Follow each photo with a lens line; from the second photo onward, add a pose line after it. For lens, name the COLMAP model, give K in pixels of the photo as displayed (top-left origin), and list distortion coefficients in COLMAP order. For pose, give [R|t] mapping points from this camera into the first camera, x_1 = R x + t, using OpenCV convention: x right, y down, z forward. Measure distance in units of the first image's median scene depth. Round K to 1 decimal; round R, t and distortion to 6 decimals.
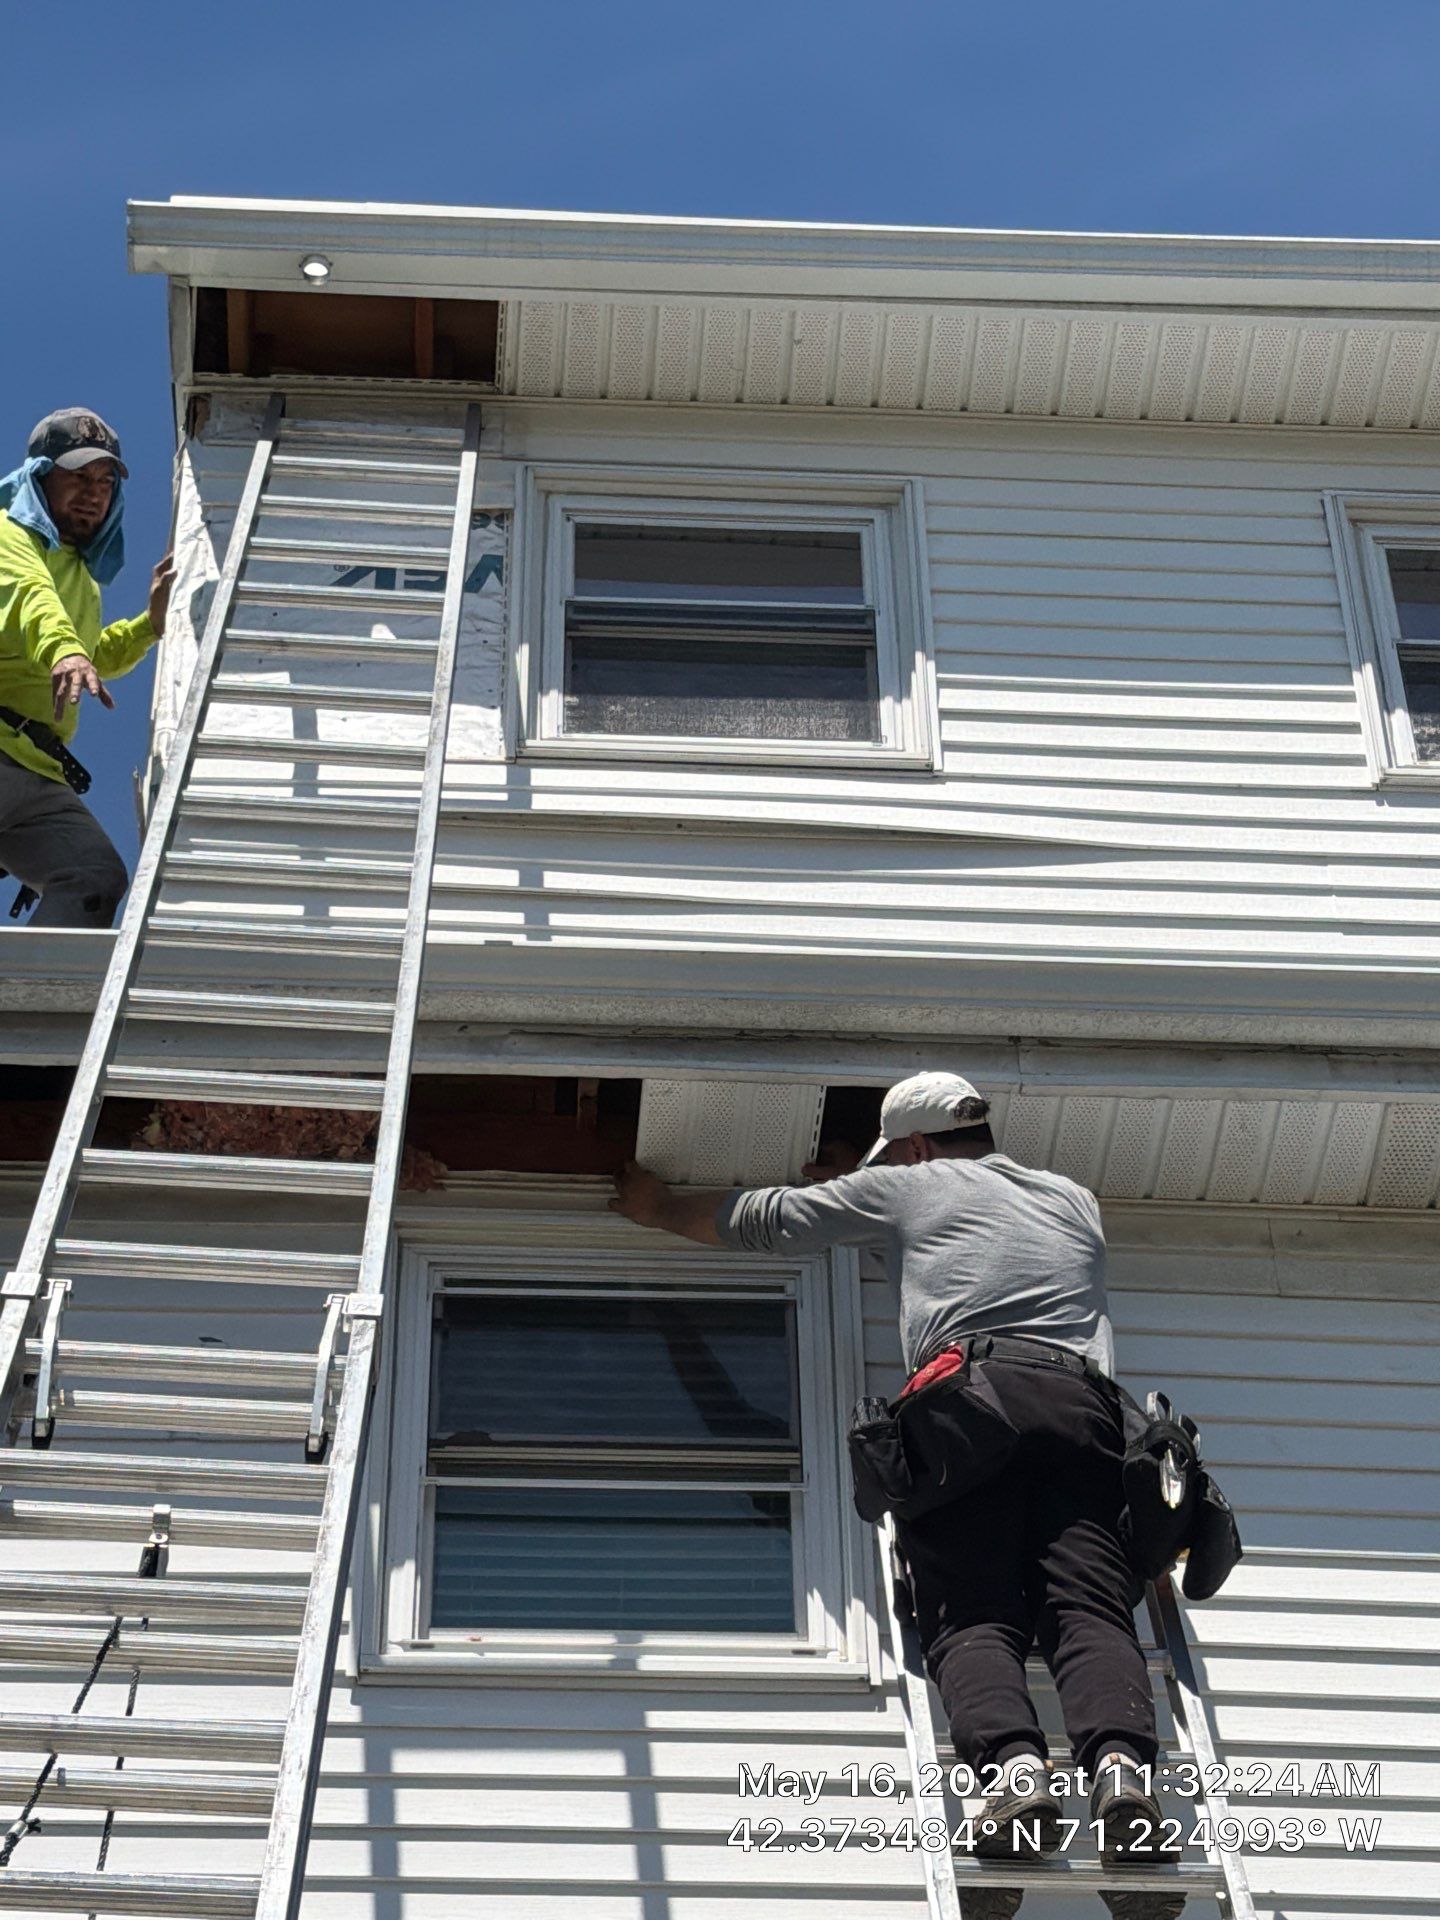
lens RADIAL K [[4601.0, 0, 720.0], [0, 4601.0, 960.0], [0, 0, 1]] dist [0.155755, 0.573256]
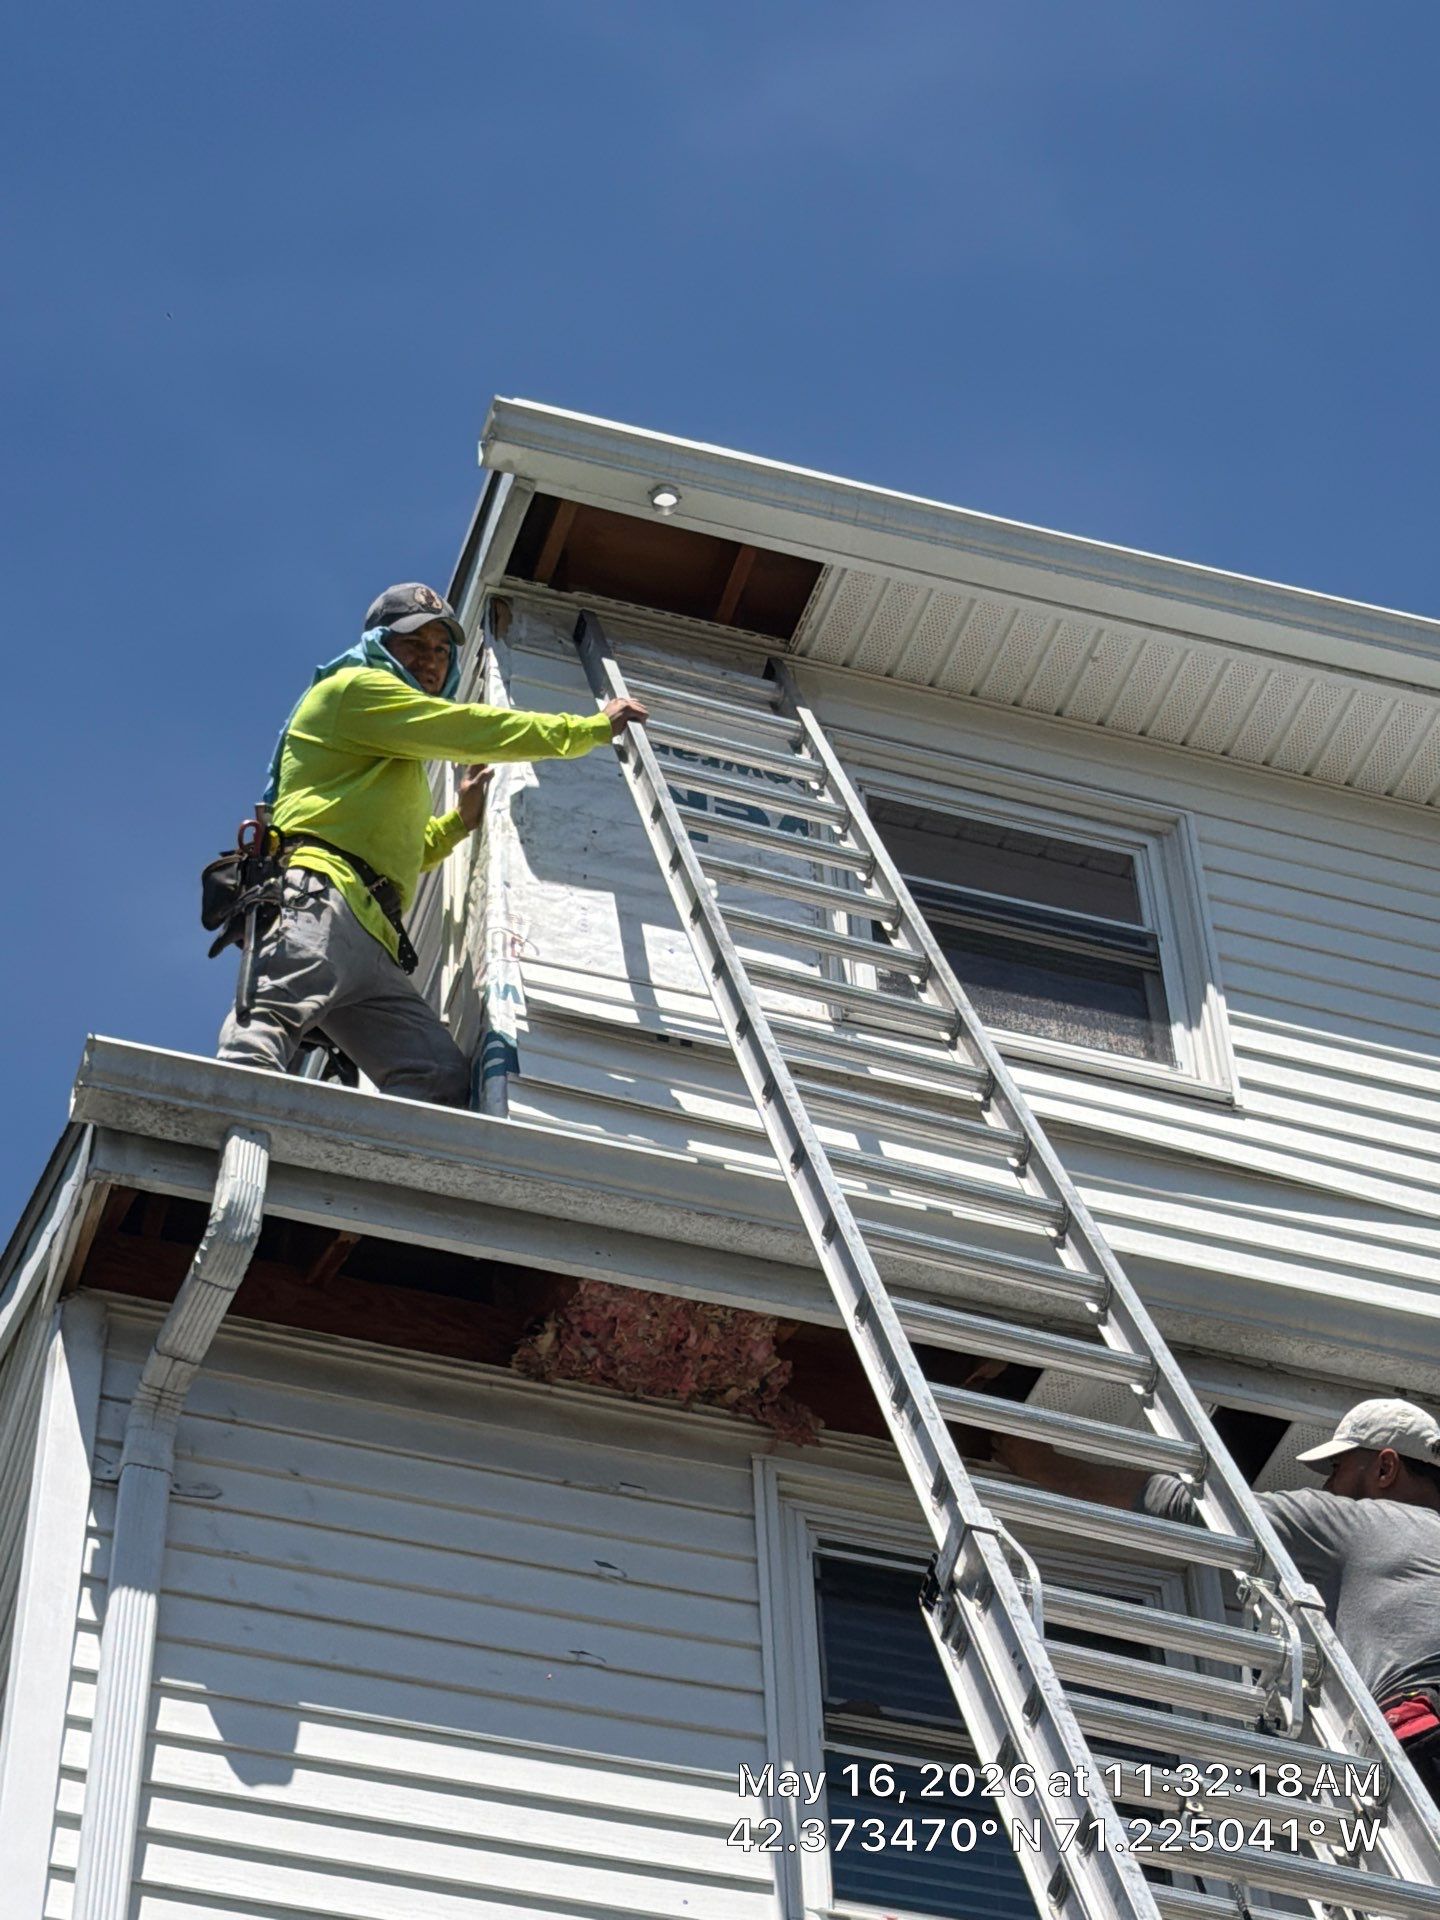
lens RADIAL K [[4601.0, 0, 720.0], [0, 4601.0, 960.0], [0, 0, 1]] dist [0.155755, 0.573256]
pose [[0.966623, 0.178029, 0.184244, -0.241068], [-0.165898, 0.982940, -0.079412, 0.025118], [-0.195239, 0.046195, 0.979667, 0.029907]]
